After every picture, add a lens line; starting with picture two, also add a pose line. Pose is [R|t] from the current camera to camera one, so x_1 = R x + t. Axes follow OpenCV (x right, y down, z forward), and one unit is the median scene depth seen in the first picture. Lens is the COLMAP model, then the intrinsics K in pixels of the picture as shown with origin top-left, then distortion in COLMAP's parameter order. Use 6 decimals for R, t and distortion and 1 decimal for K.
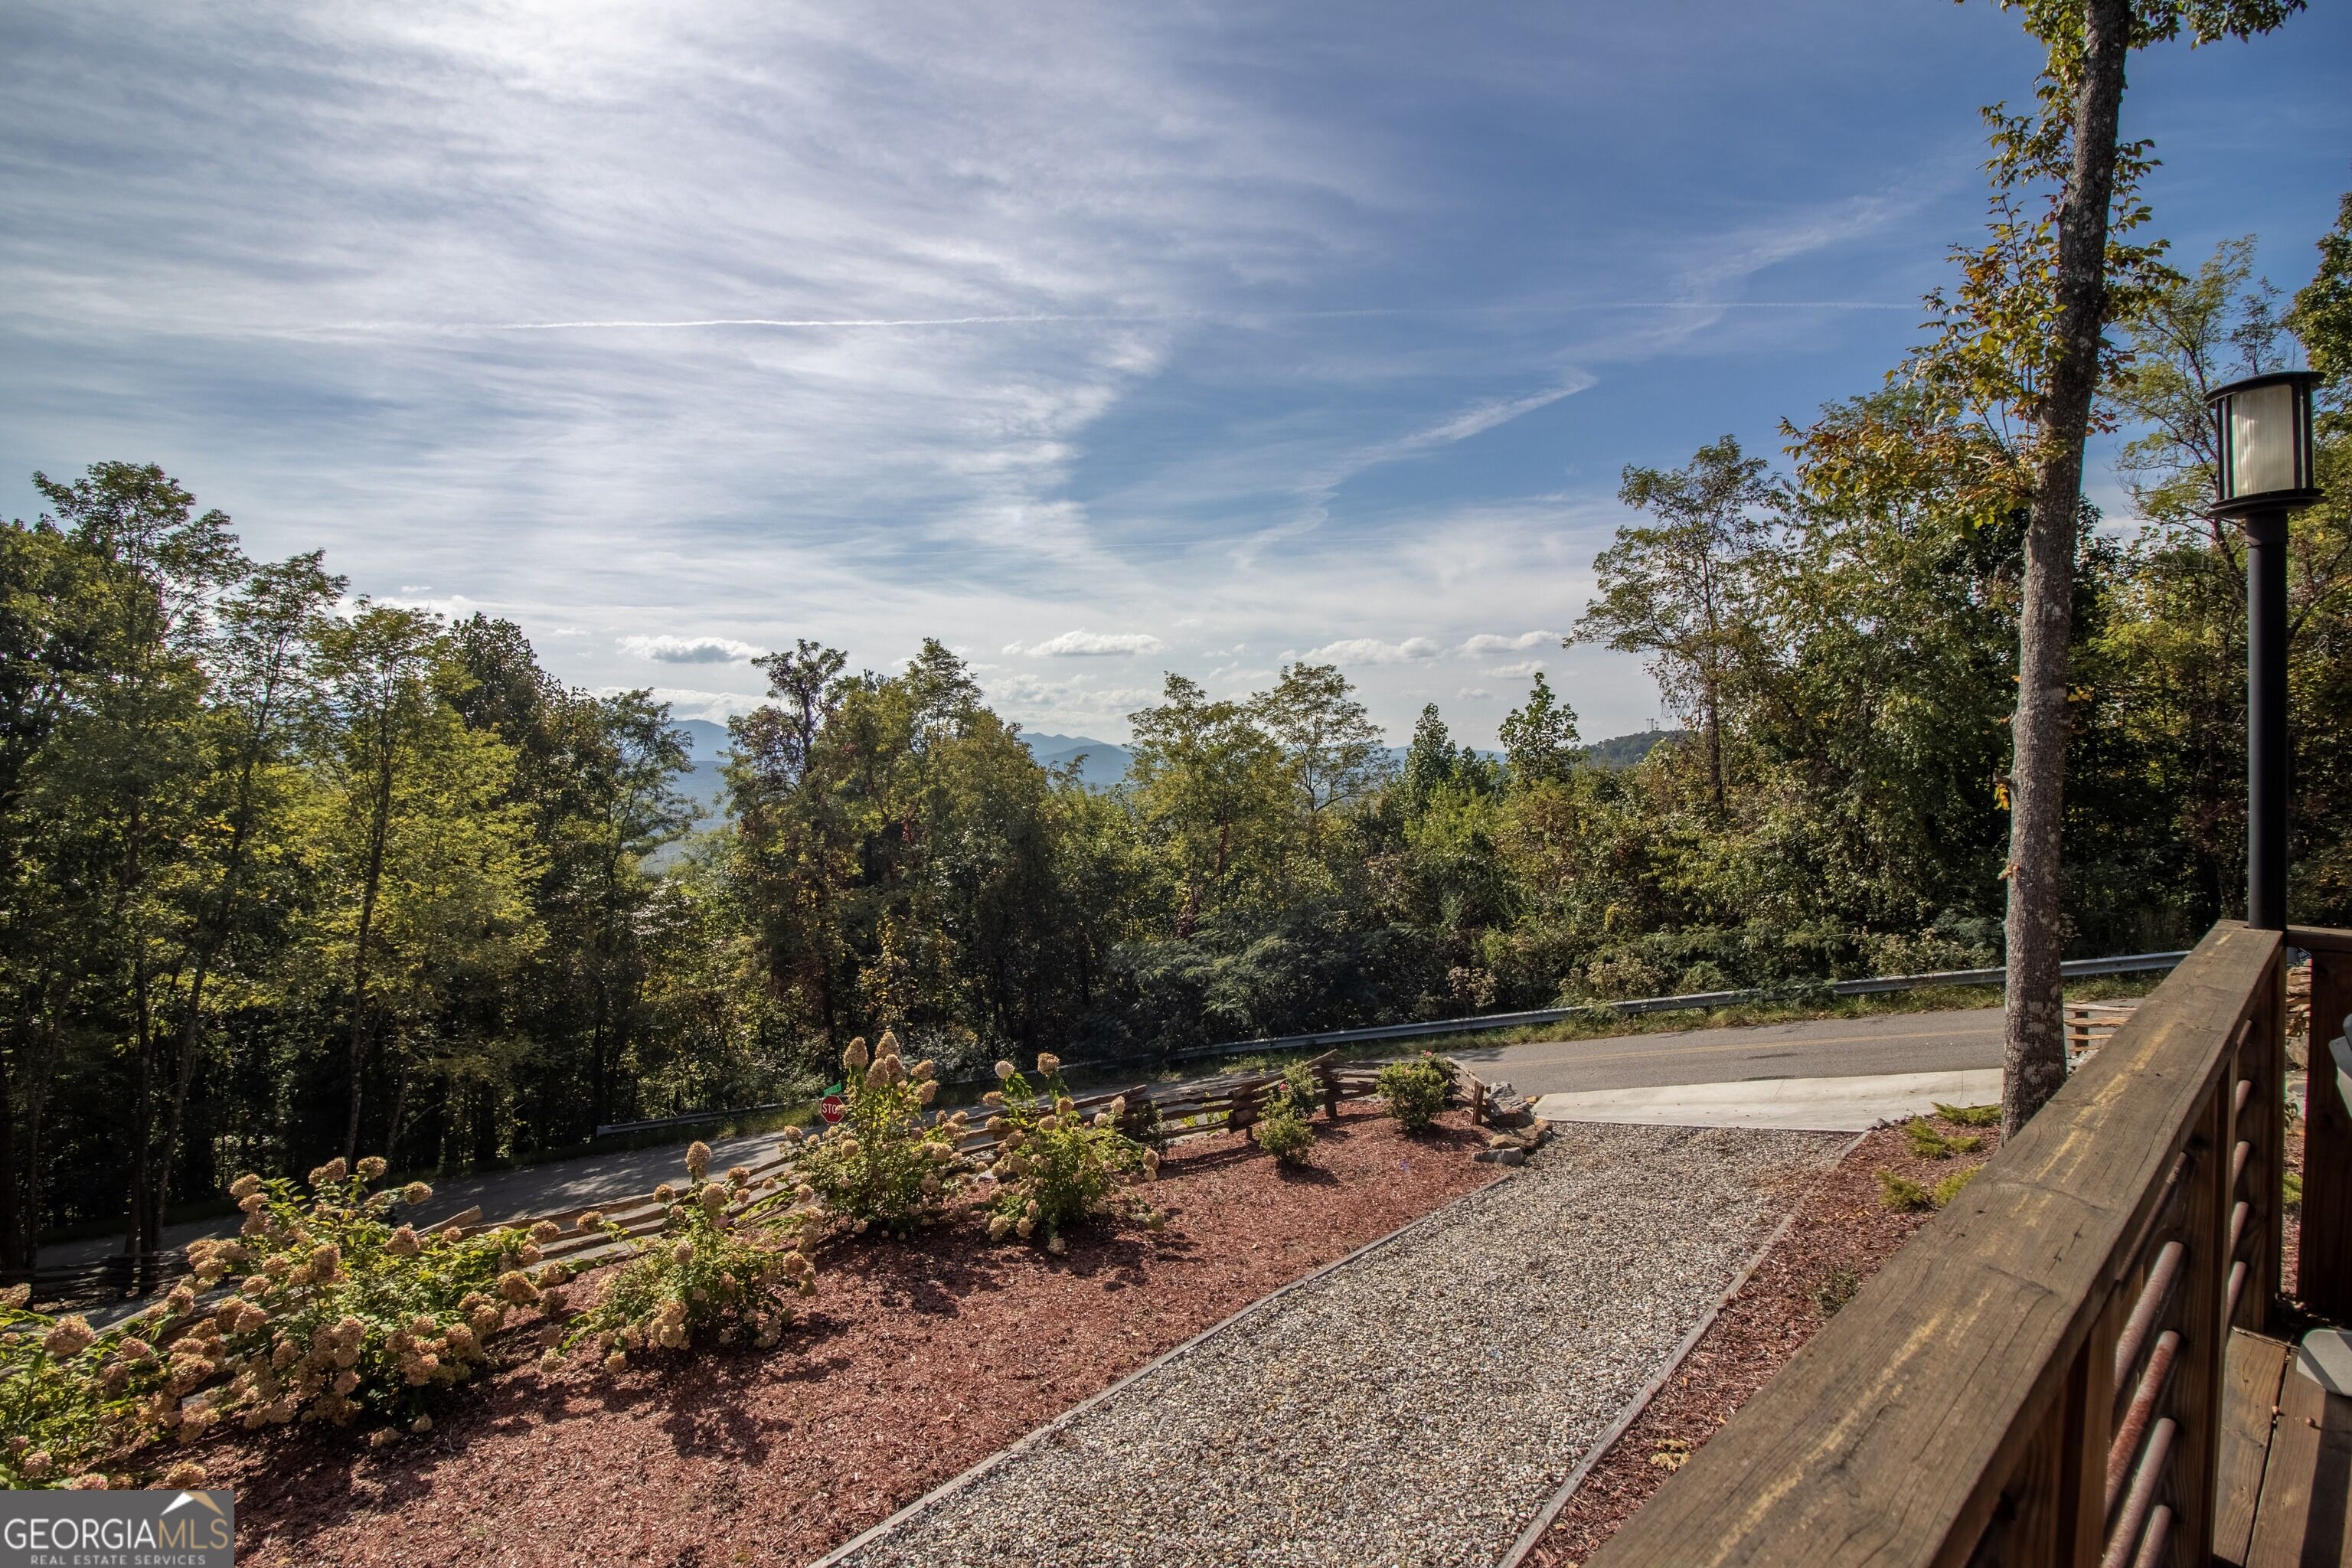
lens RADIAL K [[1122.1, 0, 1159.2], [0, 1122.1, 781.7], [0, 0, 1]] dist [-0.023971, -0.001013]
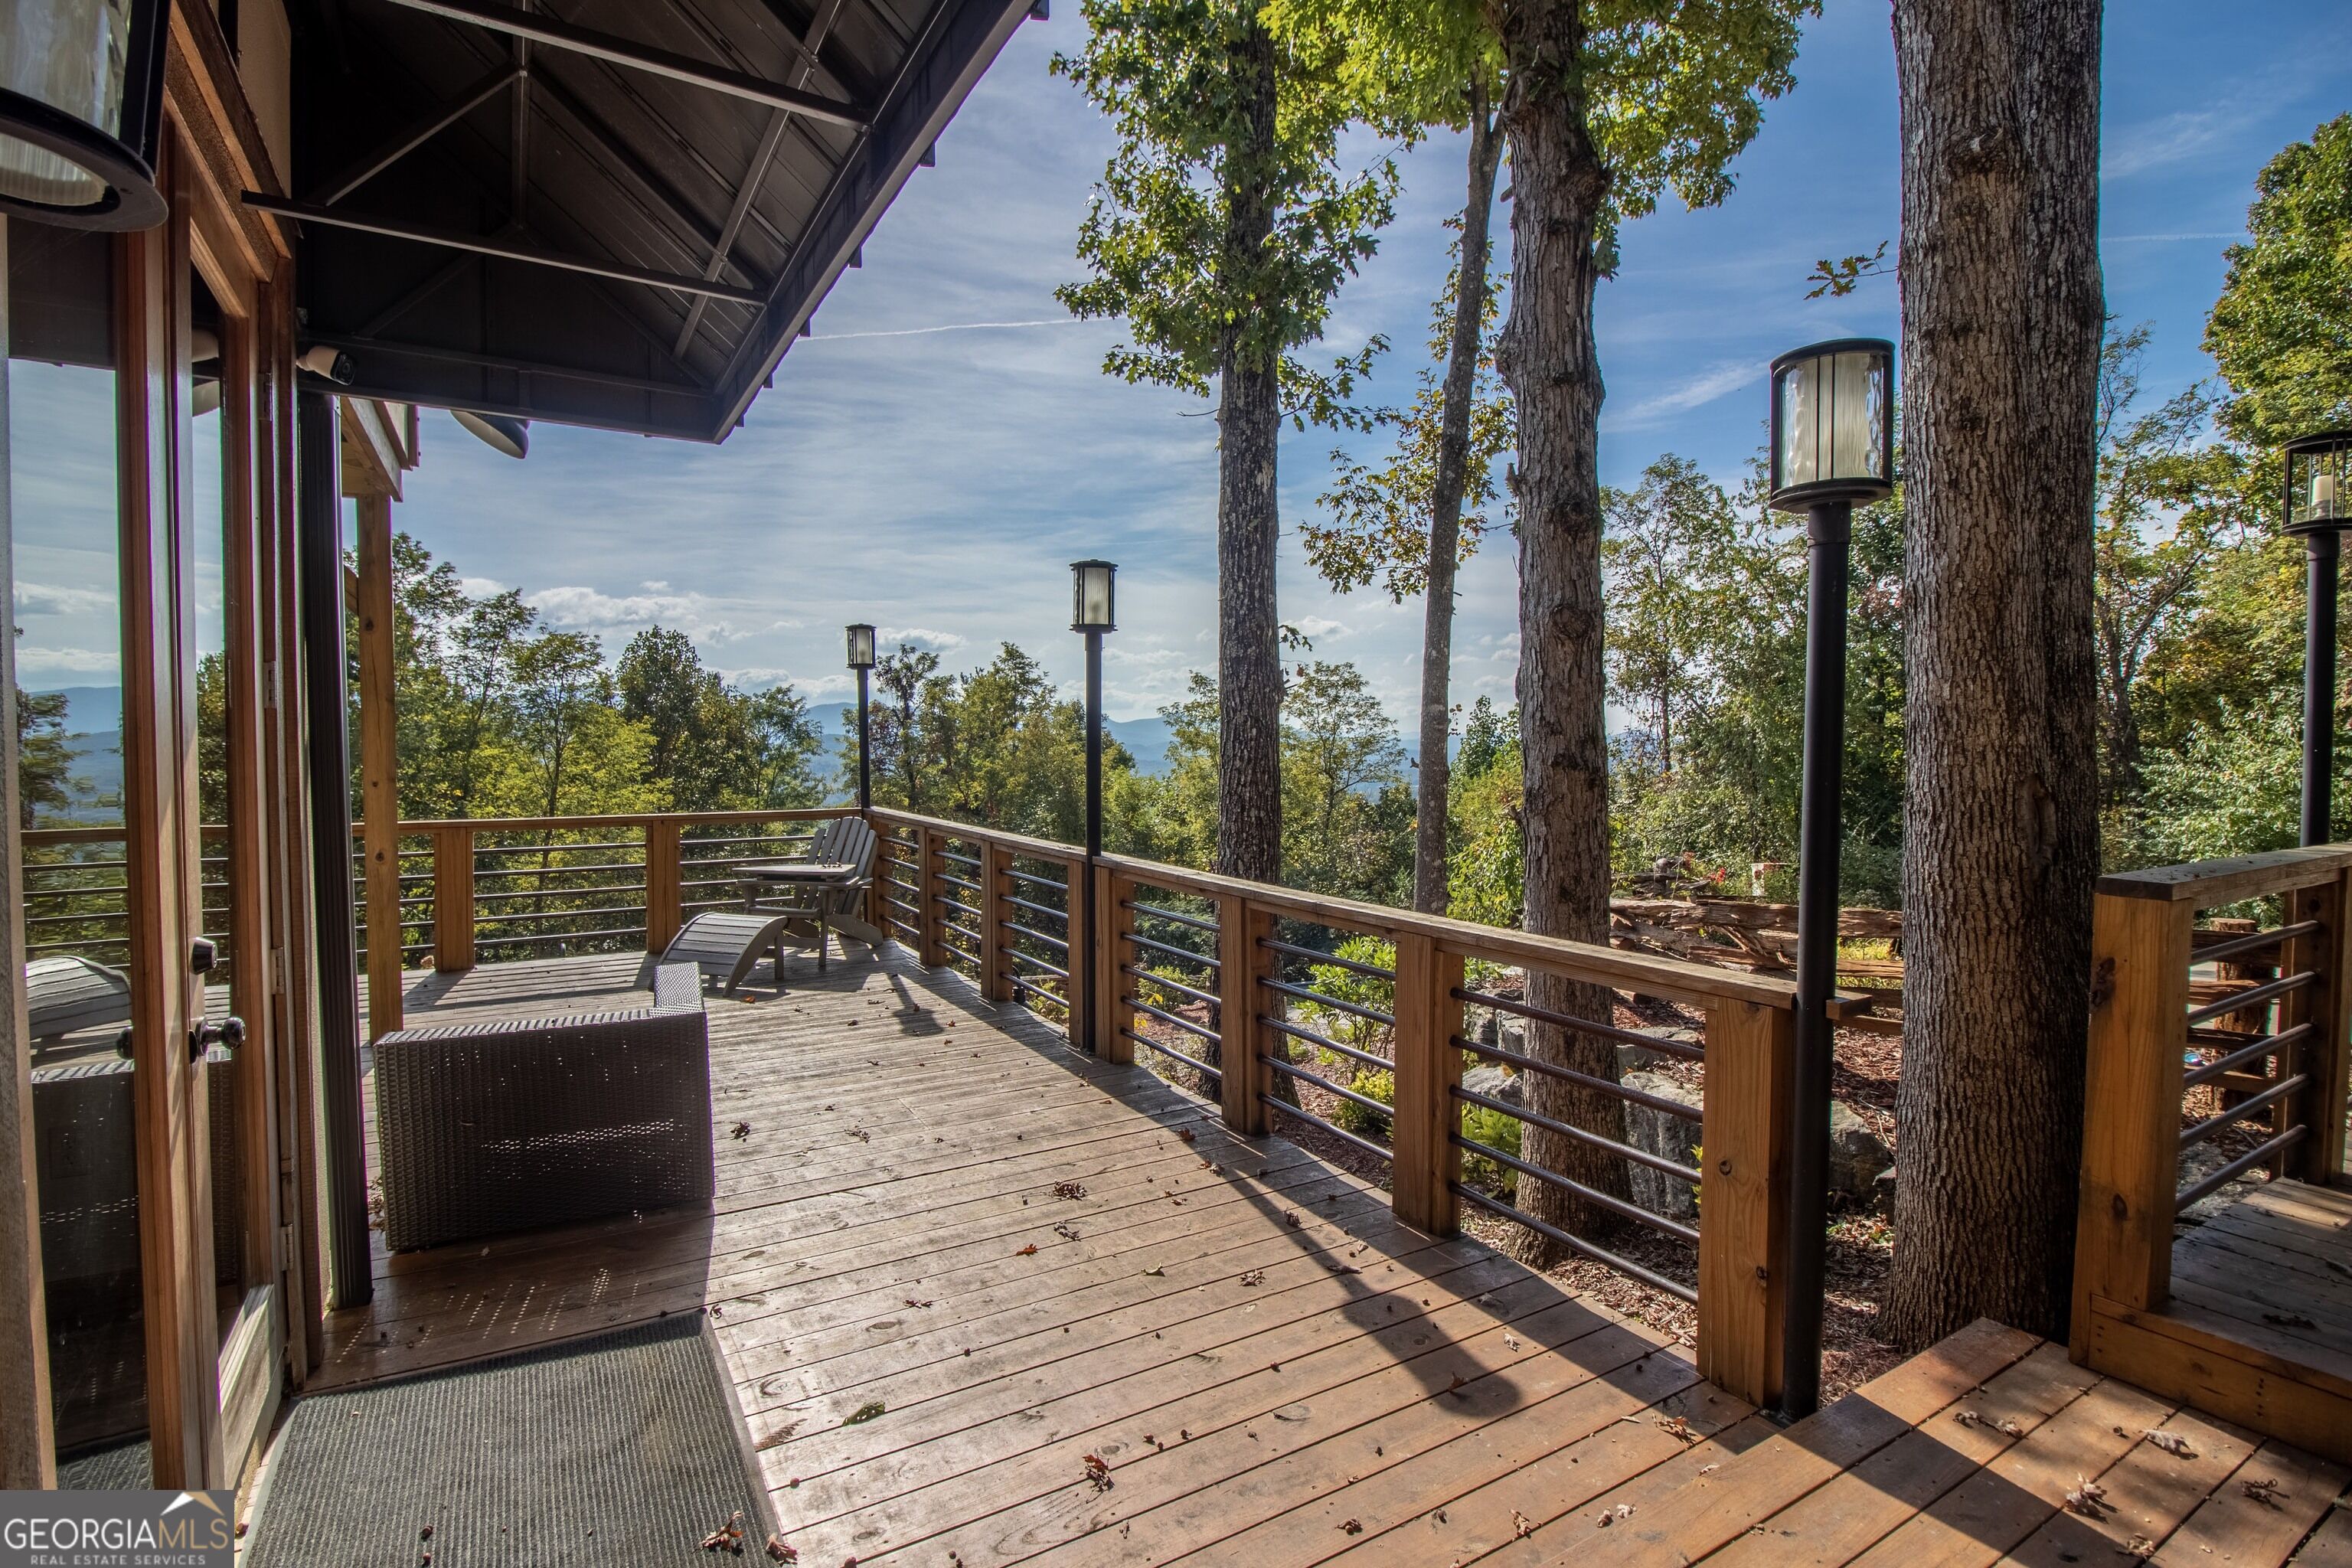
lens RADIAL K [[1122.1, 0, 1159.2], [0, 1122.1, 781.7], [0, 0, 1]] dist [-0.023971, -0.001013]
pose [[0.982269, 0.012029, -0.187092, 0.175807], [-0.009498, 0.999851, 0.014421, -0.000826], [0.187238, -0.012389, 0.982237, -0.124867]]
